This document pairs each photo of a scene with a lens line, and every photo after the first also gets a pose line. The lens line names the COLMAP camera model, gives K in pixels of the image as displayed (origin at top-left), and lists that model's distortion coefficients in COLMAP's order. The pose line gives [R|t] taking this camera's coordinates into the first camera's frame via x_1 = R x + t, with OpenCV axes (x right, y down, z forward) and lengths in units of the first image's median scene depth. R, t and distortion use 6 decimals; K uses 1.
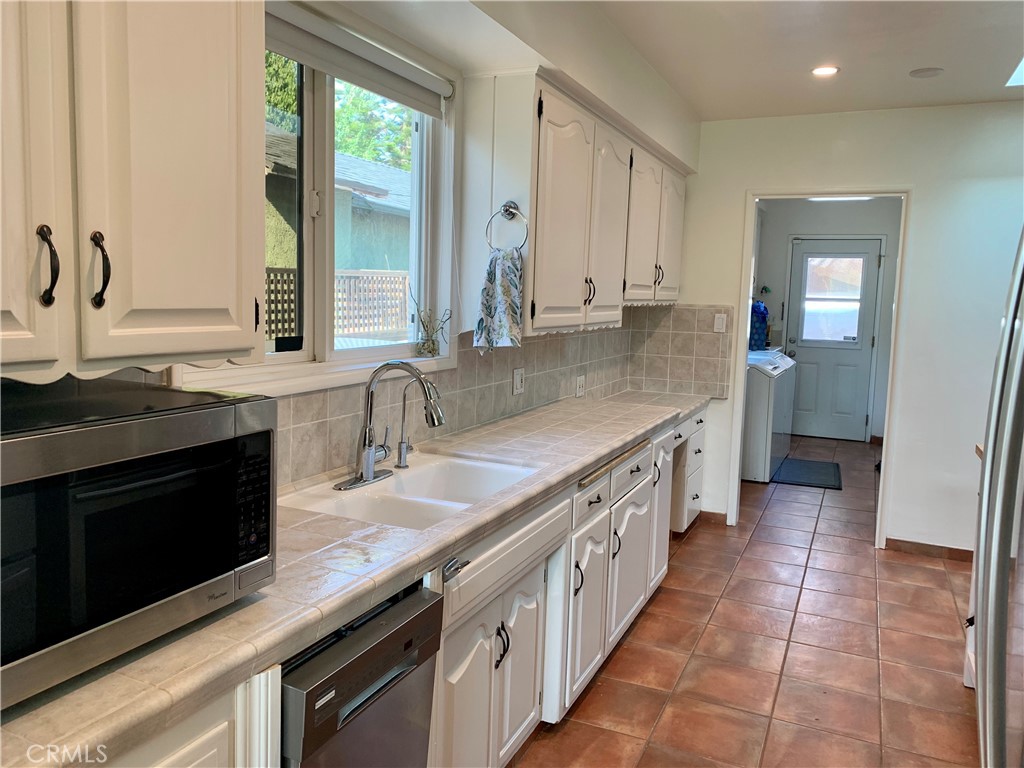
lens RADIAL K [[784.9, 0, 511.3], [0, 784.9, 380.5], [0, 0, 1]] dist [0.022267, -0.012154]
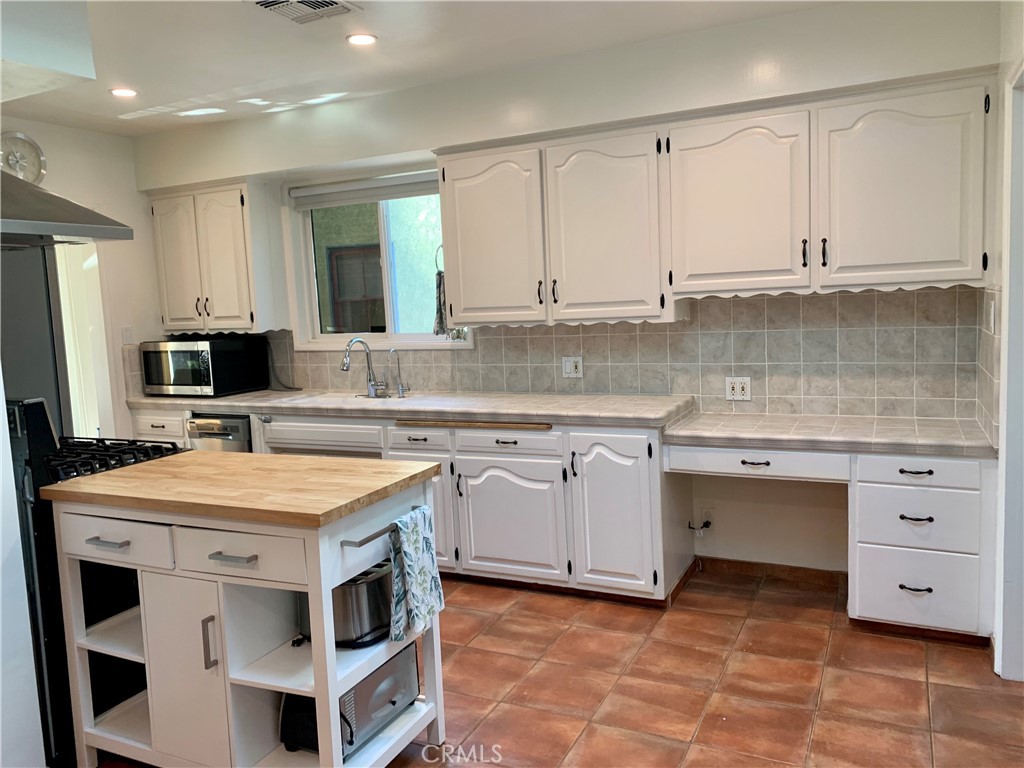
lens RADIAL K [[784.9, 0, 511.3], [0, 784.9, 381.8], [0, 0, 1]] dist [0.022267, -0.012154]
pose [[-0.039476, 0.080458, -0.995976, 1.274353], [-0.065651, 0.994390, 0.082932, -0.073118], [0.997061, 0.068660, -0.033972, 0.993477]]
